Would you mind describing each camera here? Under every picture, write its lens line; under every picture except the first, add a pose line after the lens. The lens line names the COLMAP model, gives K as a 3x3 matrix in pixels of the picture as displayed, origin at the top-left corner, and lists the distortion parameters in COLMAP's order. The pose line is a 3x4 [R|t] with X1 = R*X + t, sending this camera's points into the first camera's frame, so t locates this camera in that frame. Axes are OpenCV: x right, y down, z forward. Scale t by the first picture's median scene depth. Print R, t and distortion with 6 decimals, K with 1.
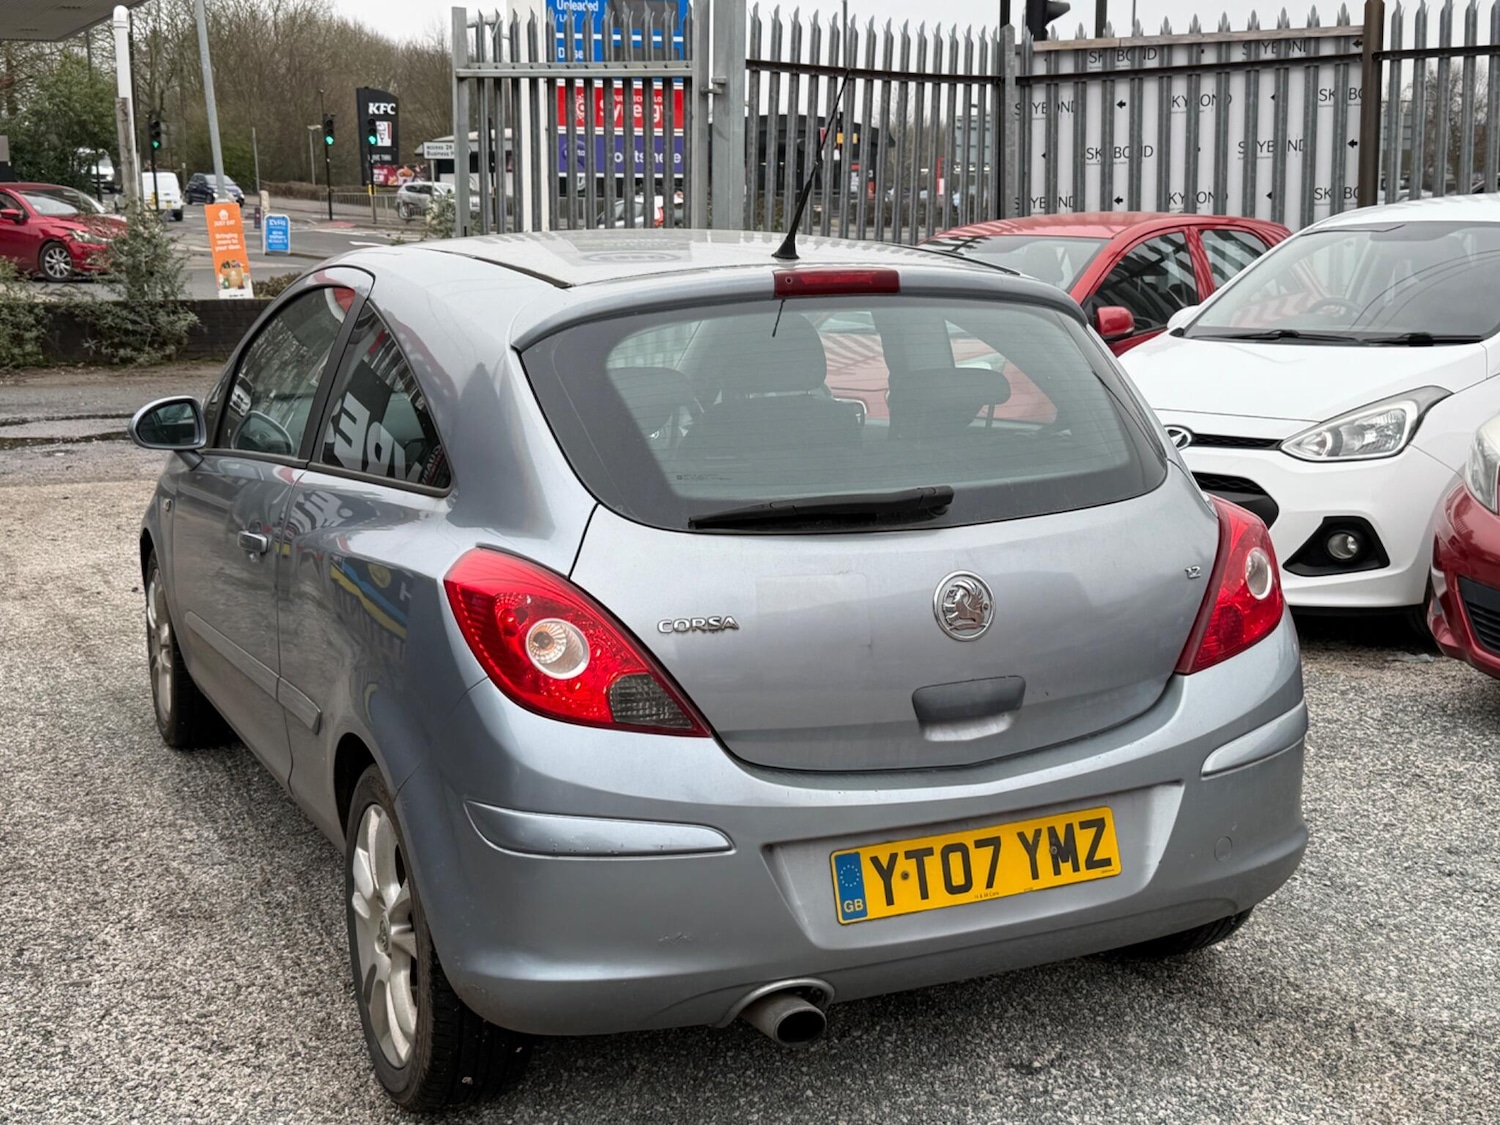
lens RADIAL K [[1916.4, 0, 750.0], [0, 1916.4, 562.5], [0, 0, 1]] dist [0.176858, -0.337988]
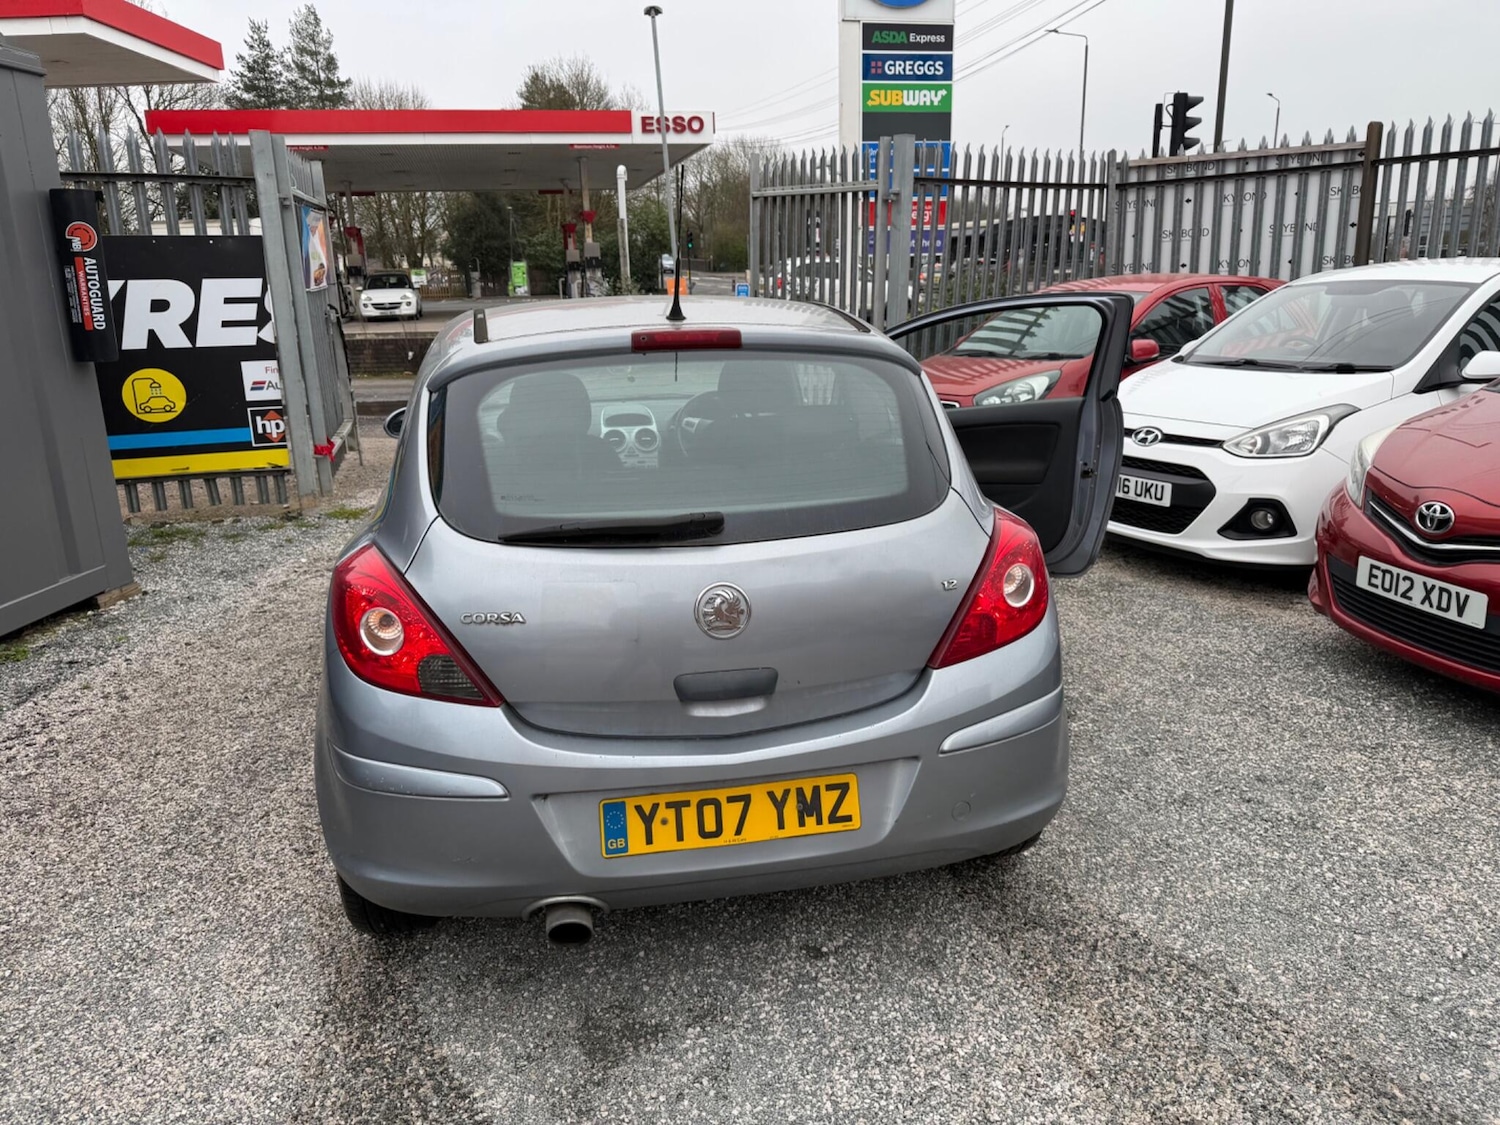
lens RADIAL K [[1059.2, 0, 742.4], [0, 1059.2, 552.0], [0, 0, 1]] dist [0.061313, -0.078021]
pose [[0.966383, 0.051379, -0.251920, 0.254418], [-0.032787, 0.996457, 0.077454, -0.058619], [0.255007, -0.066590, 0.964643, 0.306160]]
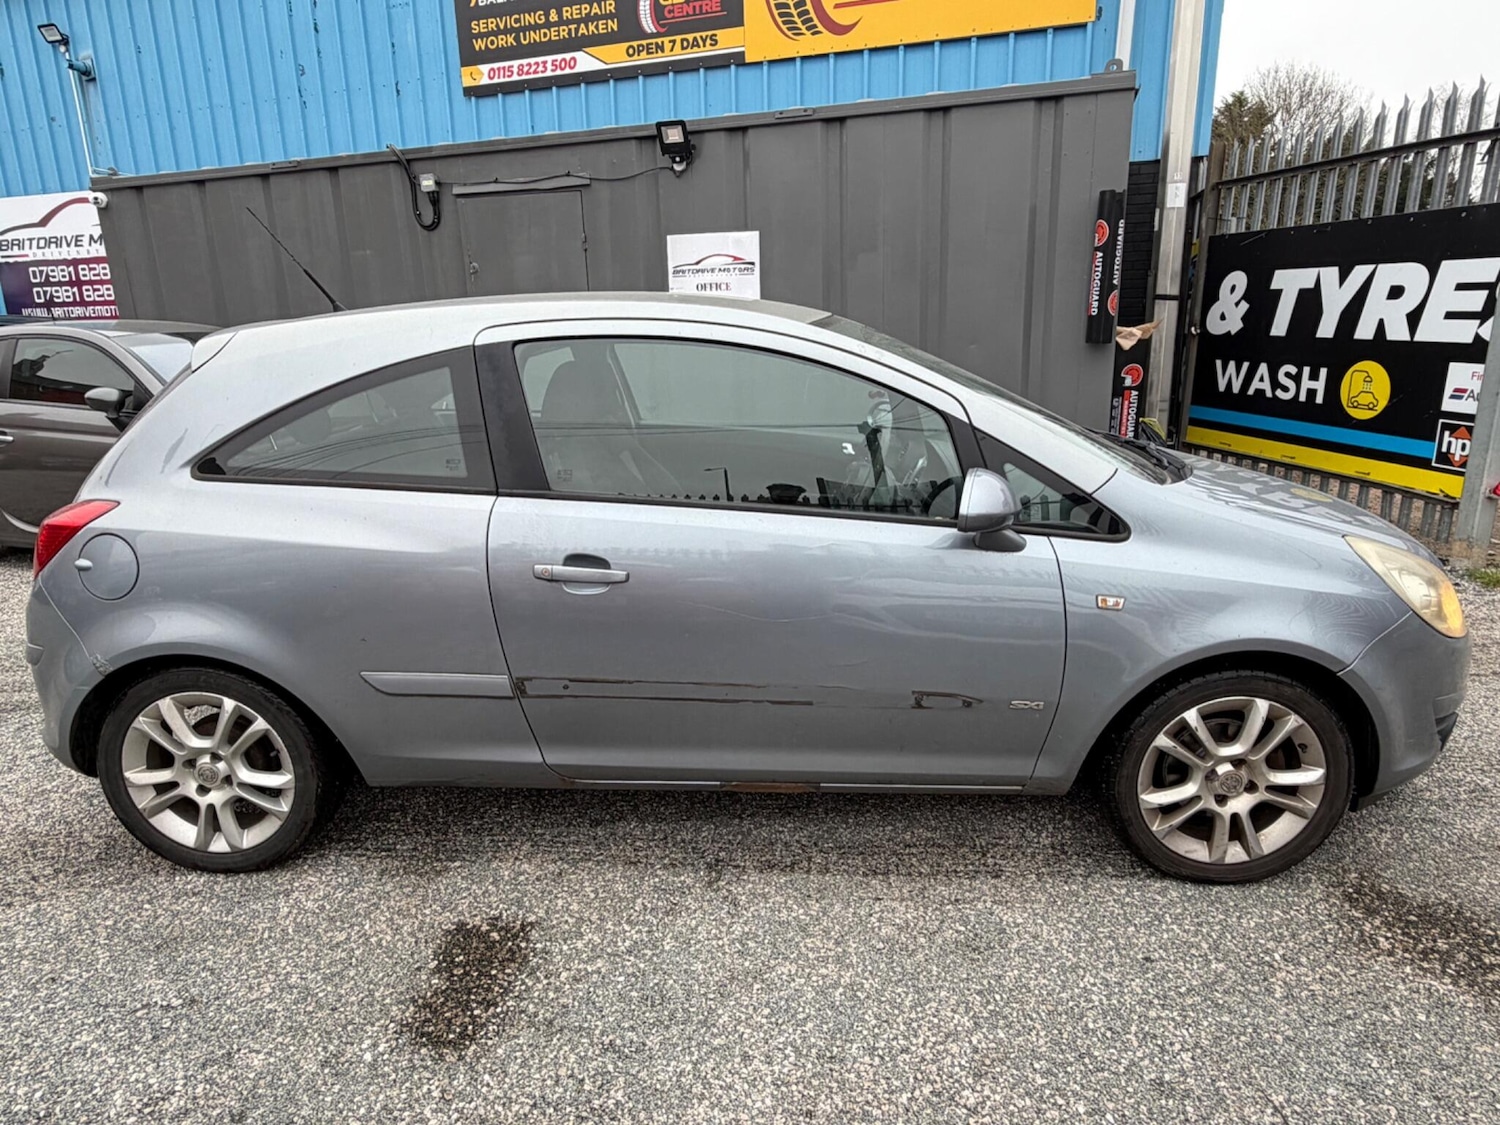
lens RADIAL K [[943.6, 0, 750.0], [0, 943.6, 562.5], [0, 0, 1]] dist [-0.001555, -0.000359]
pose [[-0.447832, 0.247756, -0.859106, 0.615058], [-0.133114, 0.931660, 0.338069, -0.285930], [0.884154, 0.265757, -0.384247, 1.704663]]
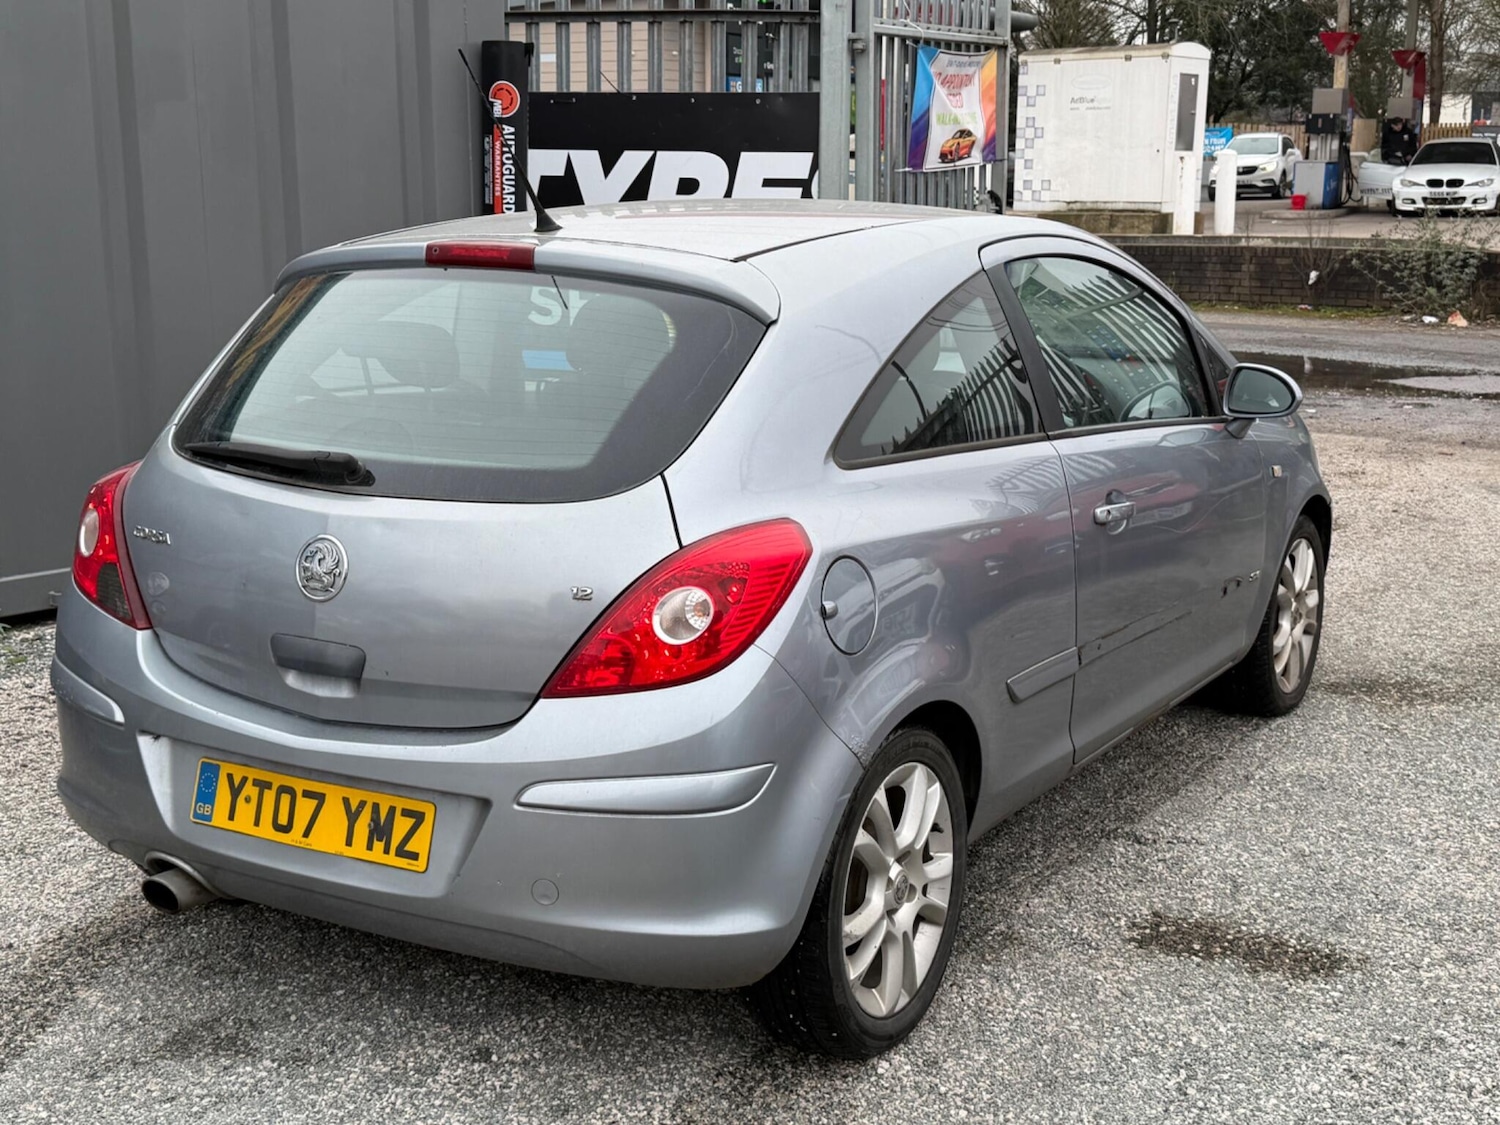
lens RADIAL K [[1916.4, 0, 750.0], [0, 1916.4, 562.5], [0, 0, 1]] dist [0.176858, -0.337988]
pose [[0.574495, 0.178695, -0.798764, 0.942070], [-0.155491, 0.981933, 0.107839, -0.112868], [0.803603, 0.062248, 0.591901, 0.491790]]
